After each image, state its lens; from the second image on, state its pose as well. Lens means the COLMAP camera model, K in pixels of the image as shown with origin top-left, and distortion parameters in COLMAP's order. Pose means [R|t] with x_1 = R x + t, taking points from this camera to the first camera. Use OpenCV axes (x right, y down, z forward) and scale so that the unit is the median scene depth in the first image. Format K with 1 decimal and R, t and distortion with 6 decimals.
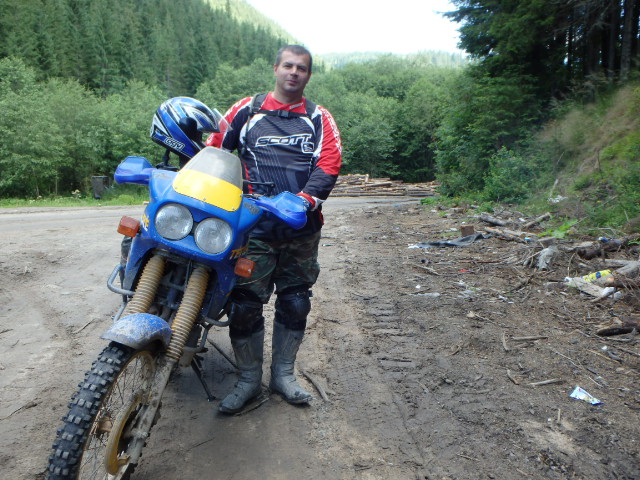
lens RADIAL K [[525.6, 0, 315.2], [0, 525.6, 216.3], [0, 0, 1]] dist [-0.031662, -0.002618]
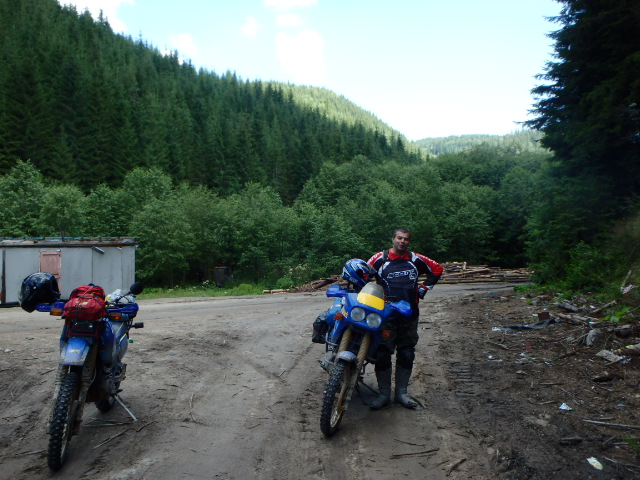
lens RADIAL K [[525.6, 0, 315.2], [0, 525.6, 216.3], [0, 0, 1]] dist [-0.031662, -0.002618]
pose [[0.982340, -0.033227, -0.184130, 0.000620], [0.003519, 0.987212, -0.159371, -0.006881], [0.187071, 0.155909, 0.969895, -0.199059]]
